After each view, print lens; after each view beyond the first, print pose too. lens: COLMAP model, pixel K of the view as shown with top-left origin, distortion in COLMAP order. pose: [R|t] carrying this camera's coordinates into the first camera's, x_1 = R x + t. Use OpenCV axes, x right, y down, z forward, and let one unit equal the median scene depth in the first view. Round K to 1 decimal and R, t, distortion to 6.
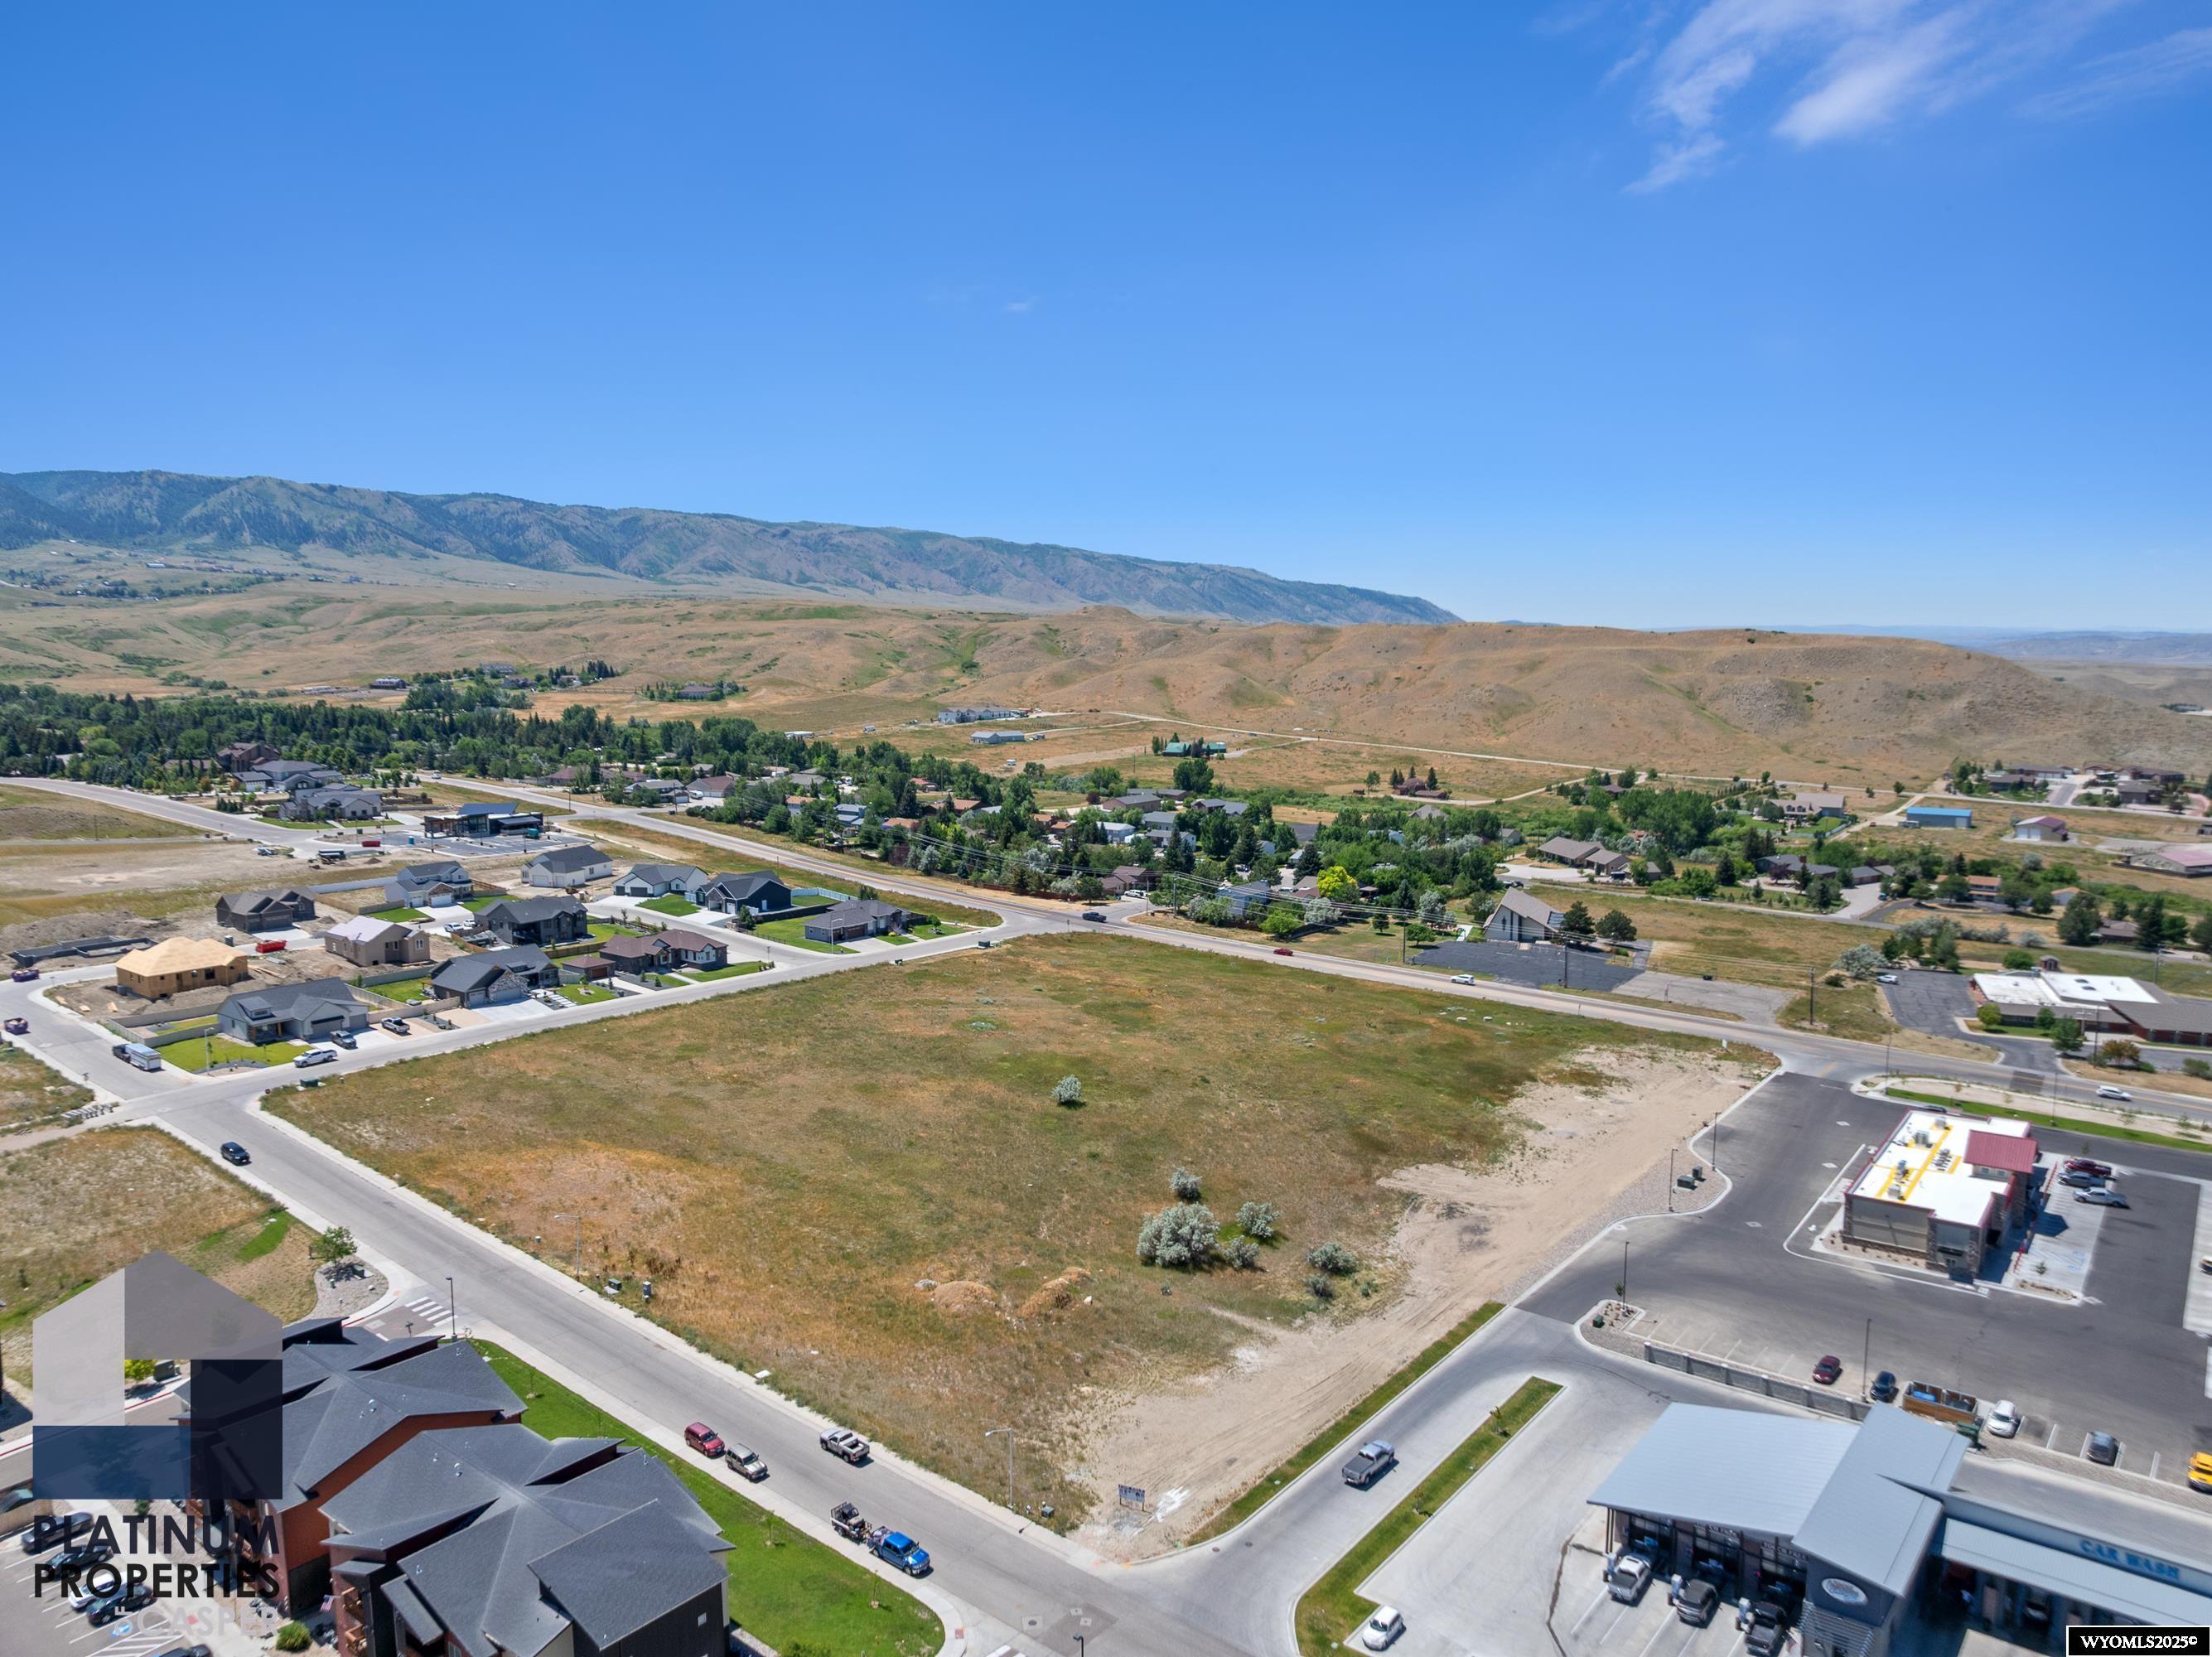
lens RADIAL K [[1556.1, 0, 1116.2], [0, 1556.1, 804.9], [0, 0, 1]] dist [-0.035524, 0.001474]
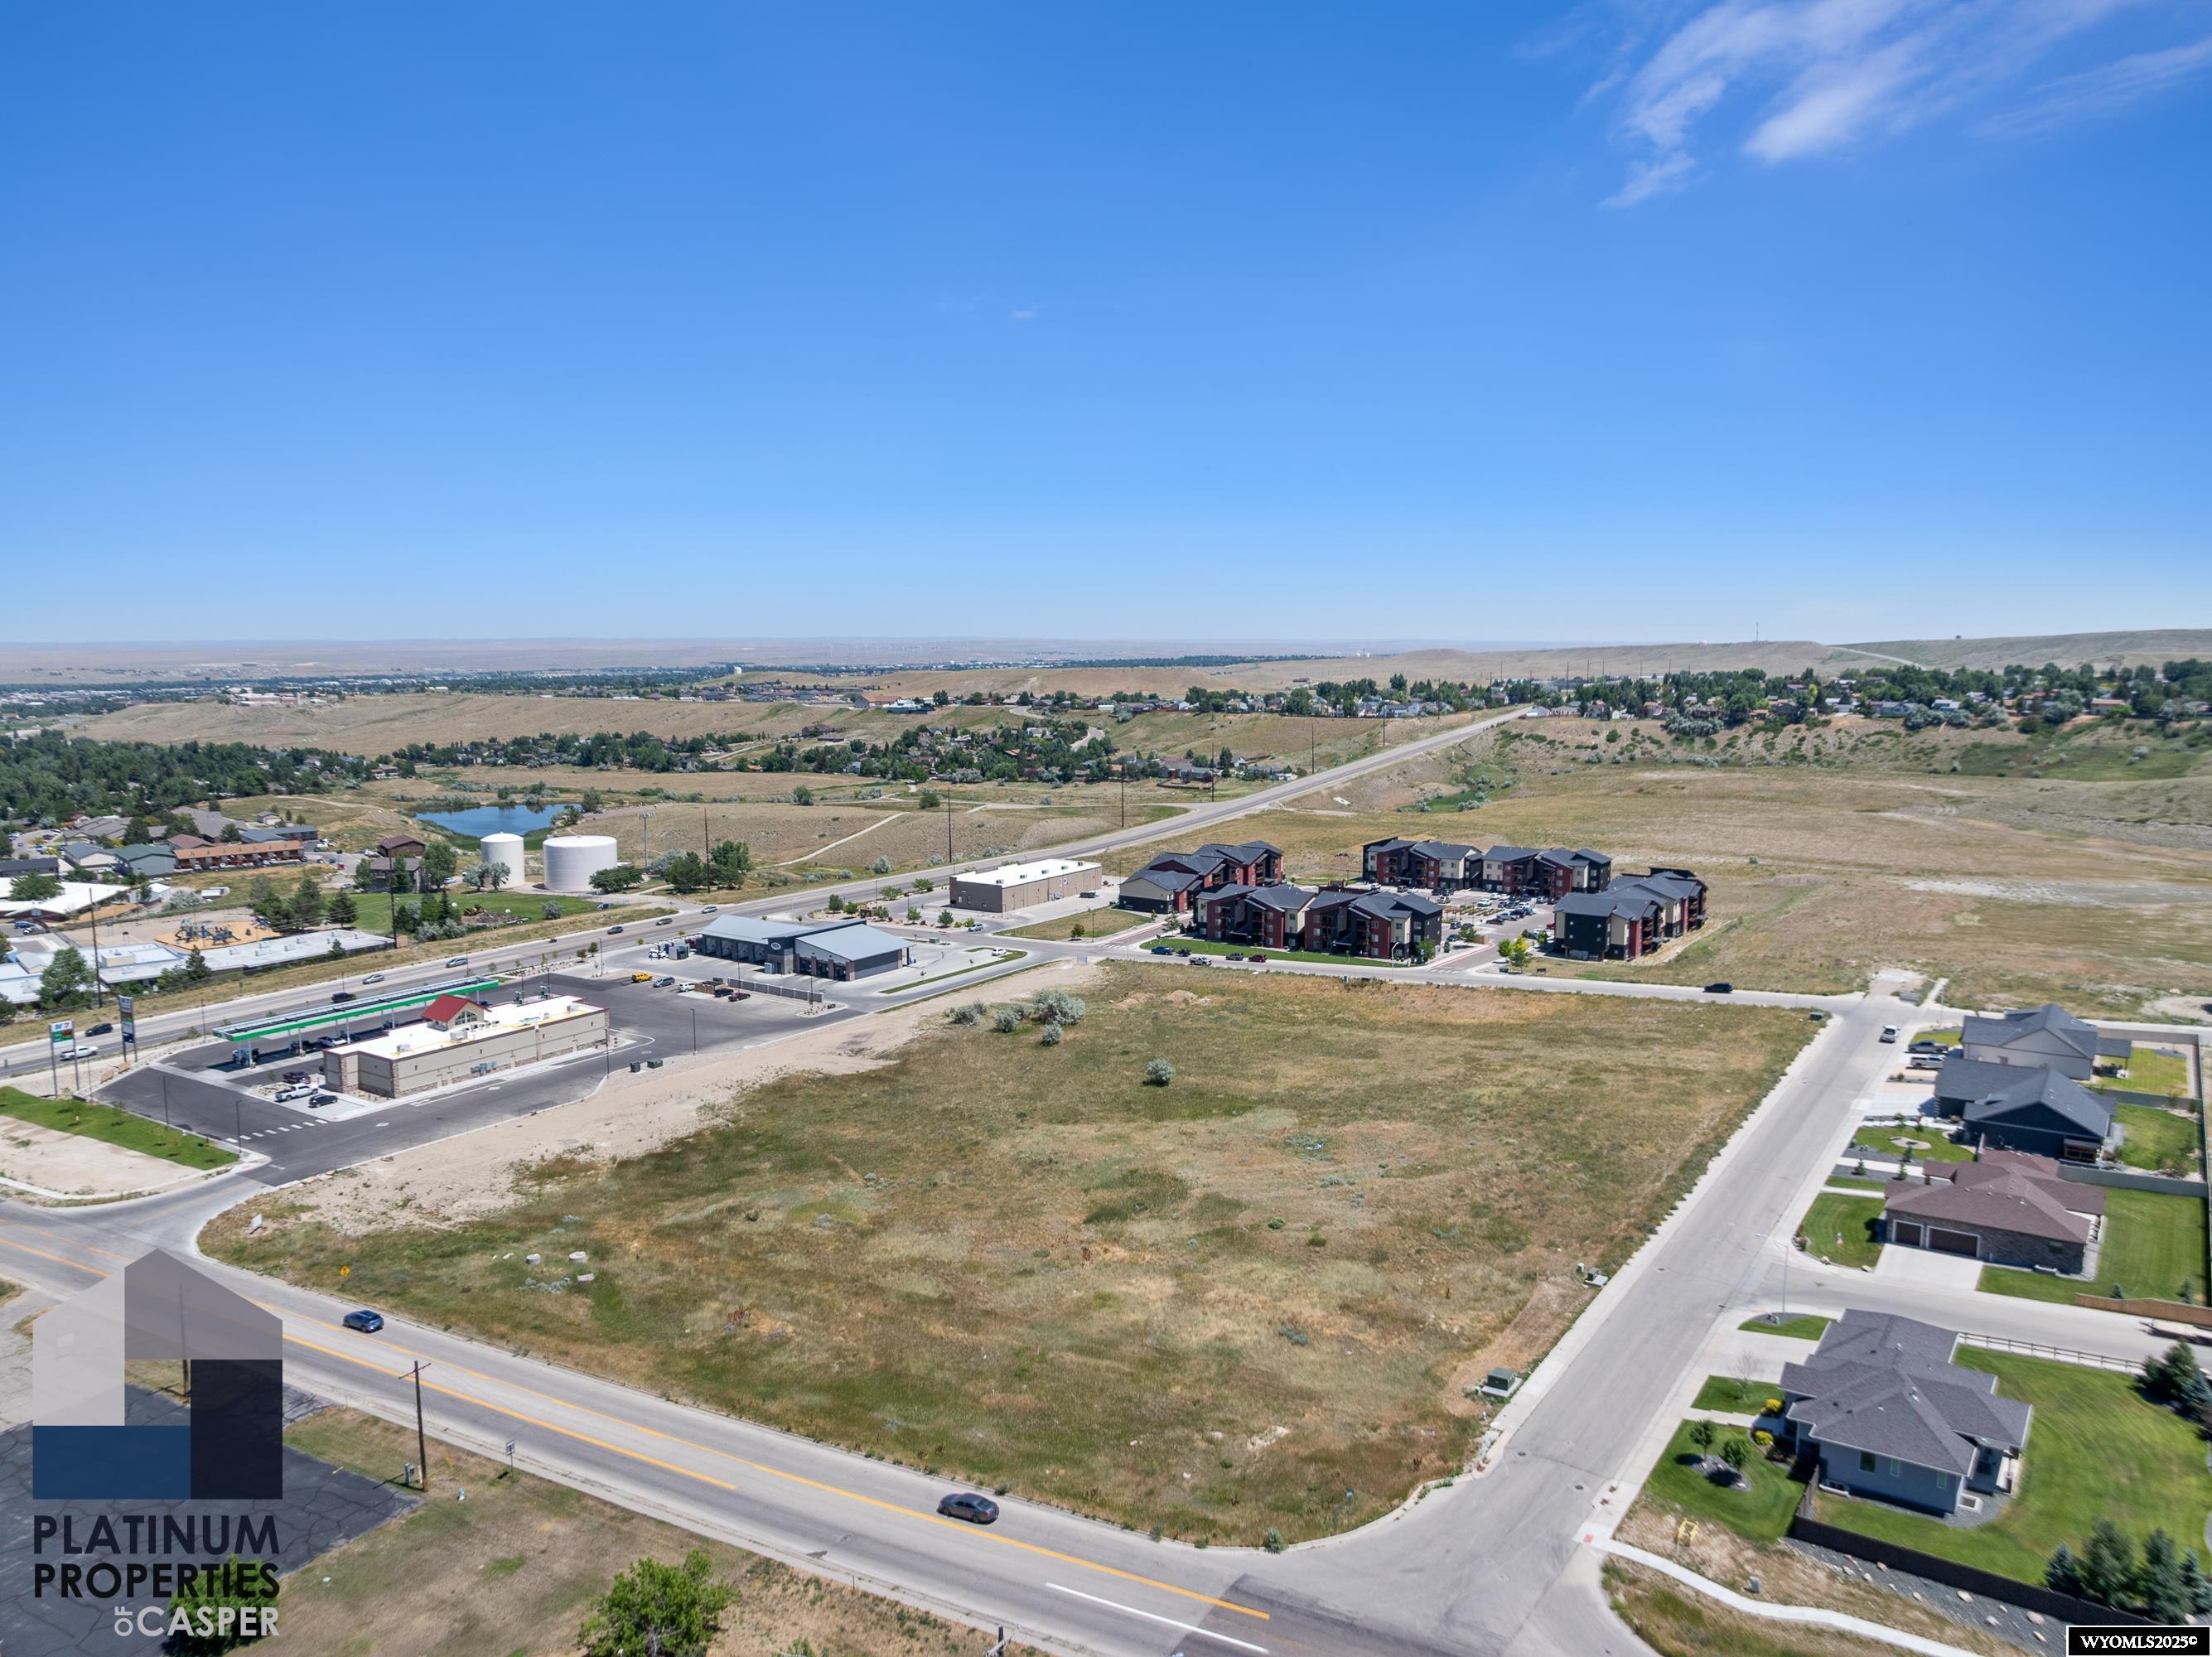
lens RADIAL K [[1556.1, 0, 1114.5], [0, 1556.1, 780.8], [0, 0, 1]] dist [-0.035524, 0.001474]
pose [[-0.998329, 0.012042, -0.056513, 0.047327], [0.000716, 0.980547, 0.196285, -0.178187], [0.057777, 0.195917, -0.978917, 1.700001]]
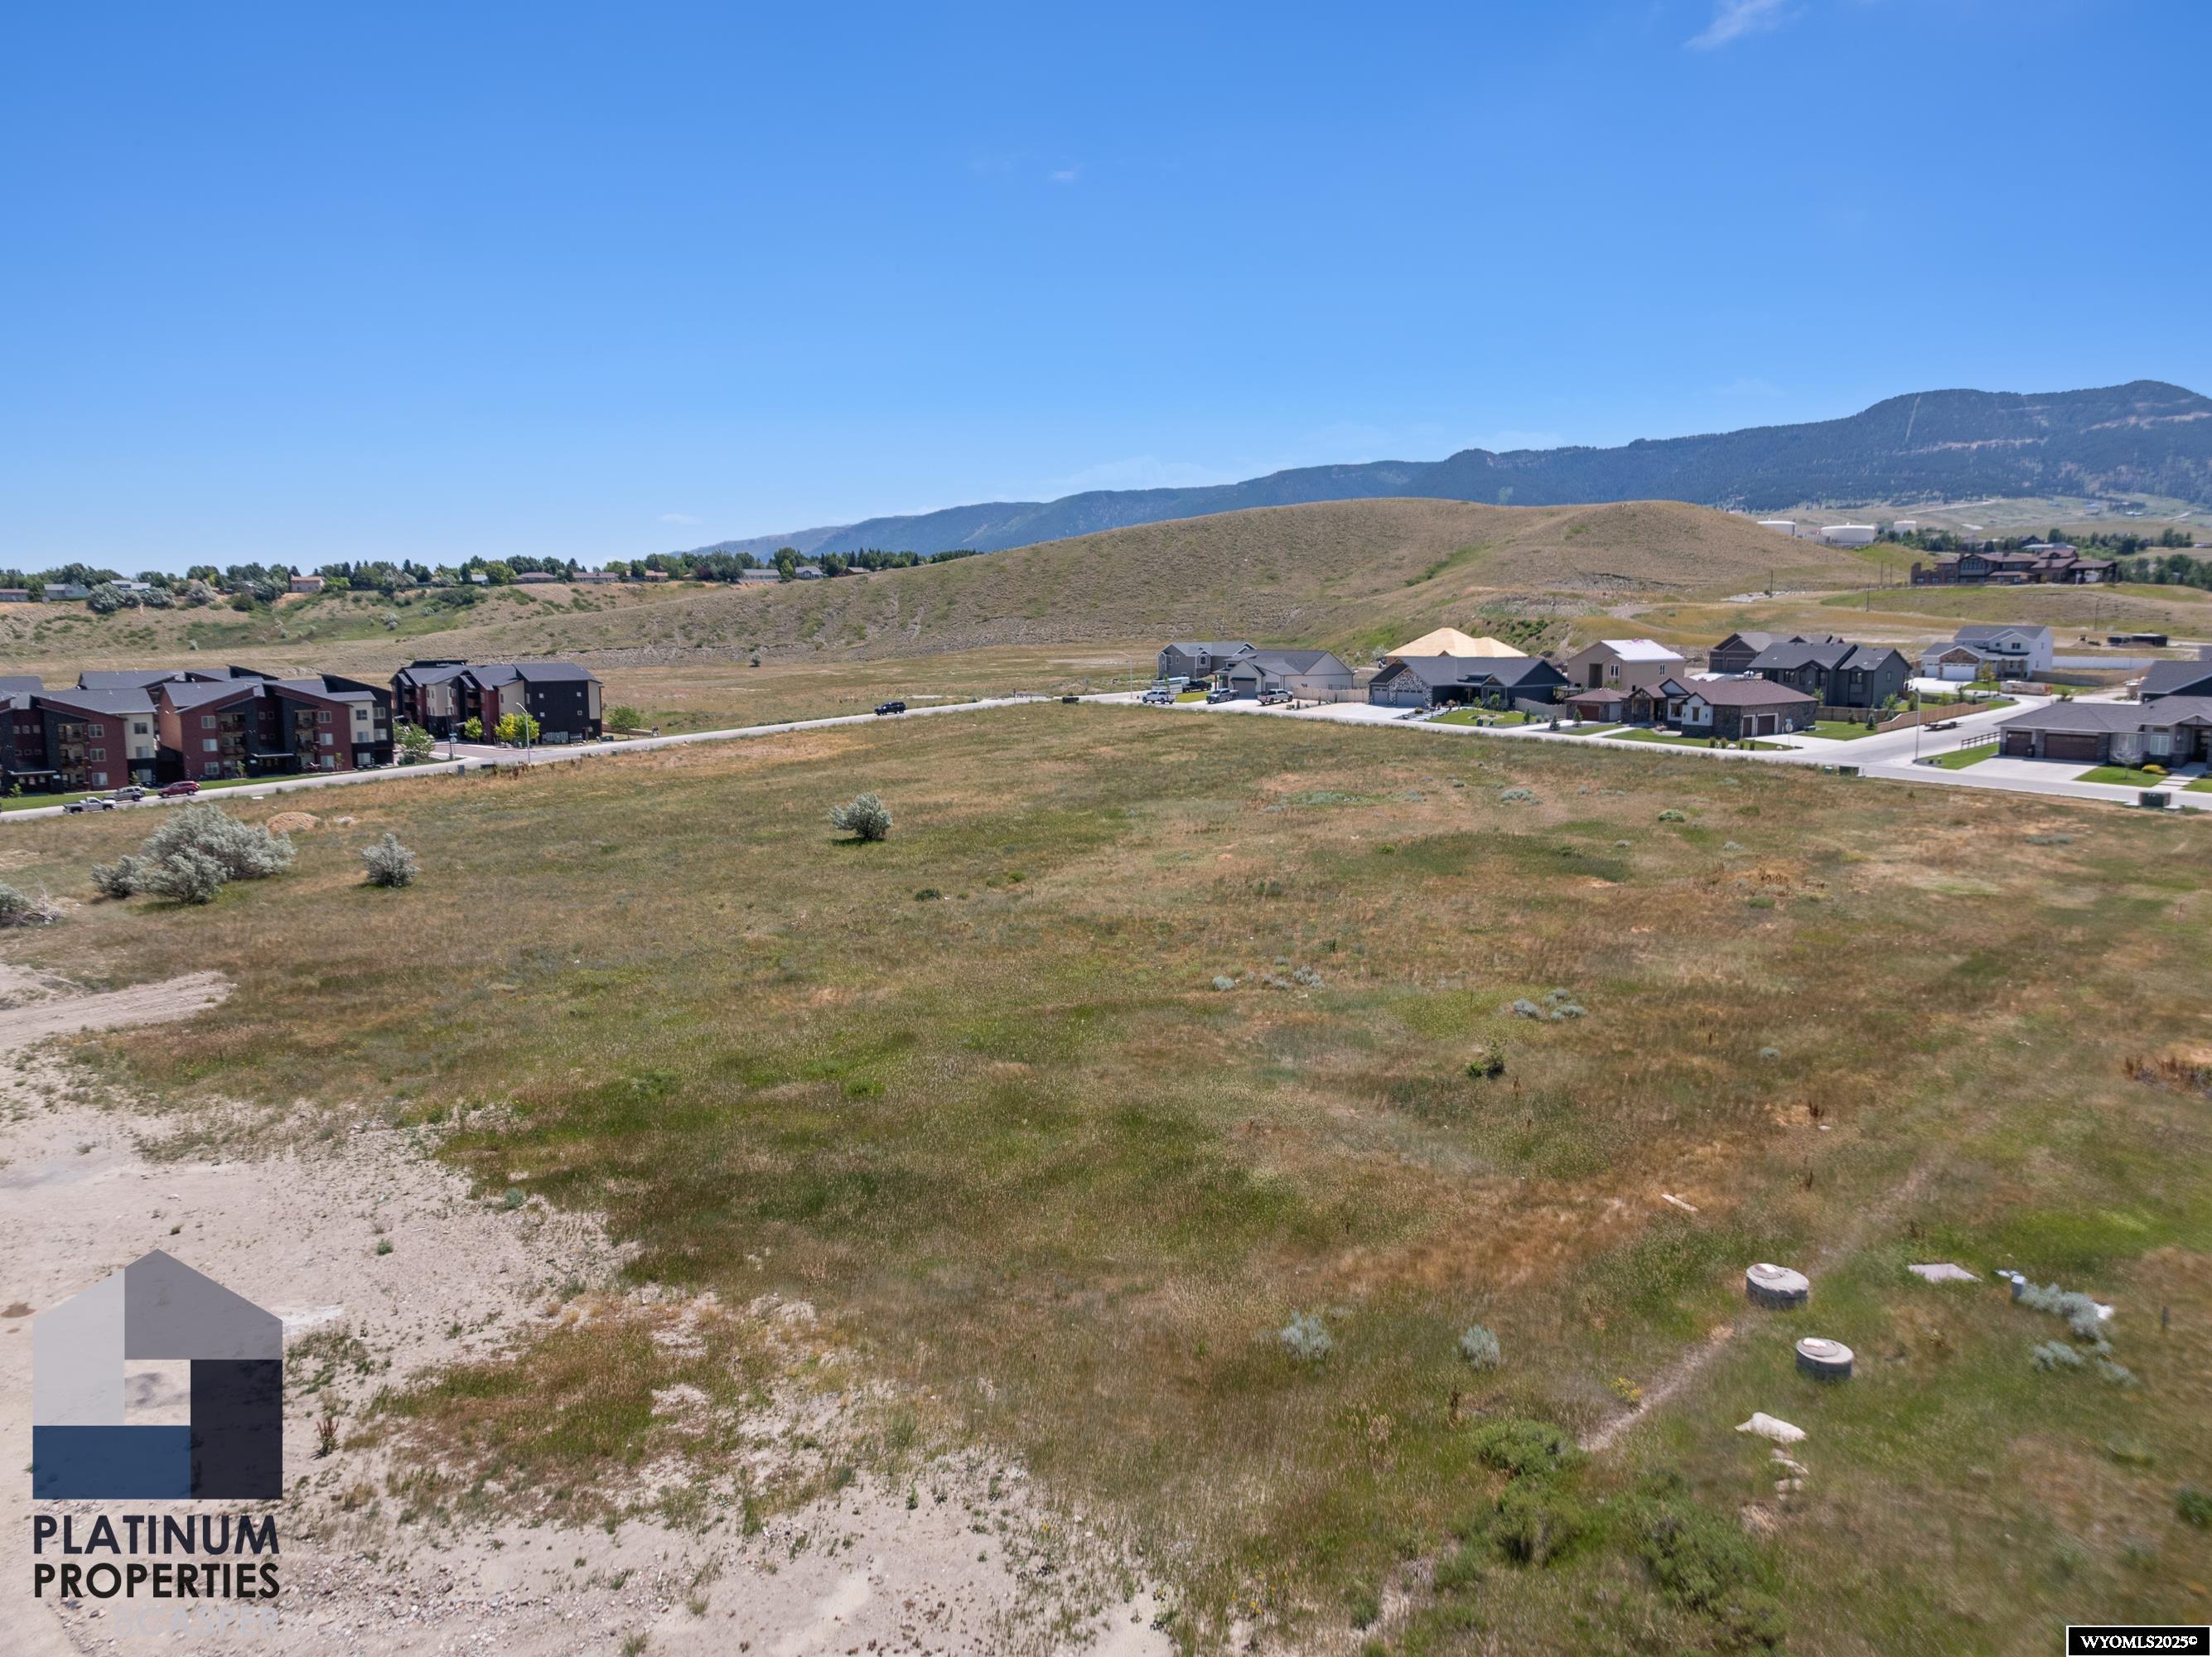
lens RADIAL K [[1556.1, 0, 1117.2], [0, 1556.1, 804.8], [0, 0, 1]] dist [-0.035524, 0.001474]
pose [[-0.214170, 0.119717, -0.969432, 0.422200], [-0.100767, 0.984458, 0.143834, 0.077879], [0.971585, 0.128492, -0.198778, 1.036487]]
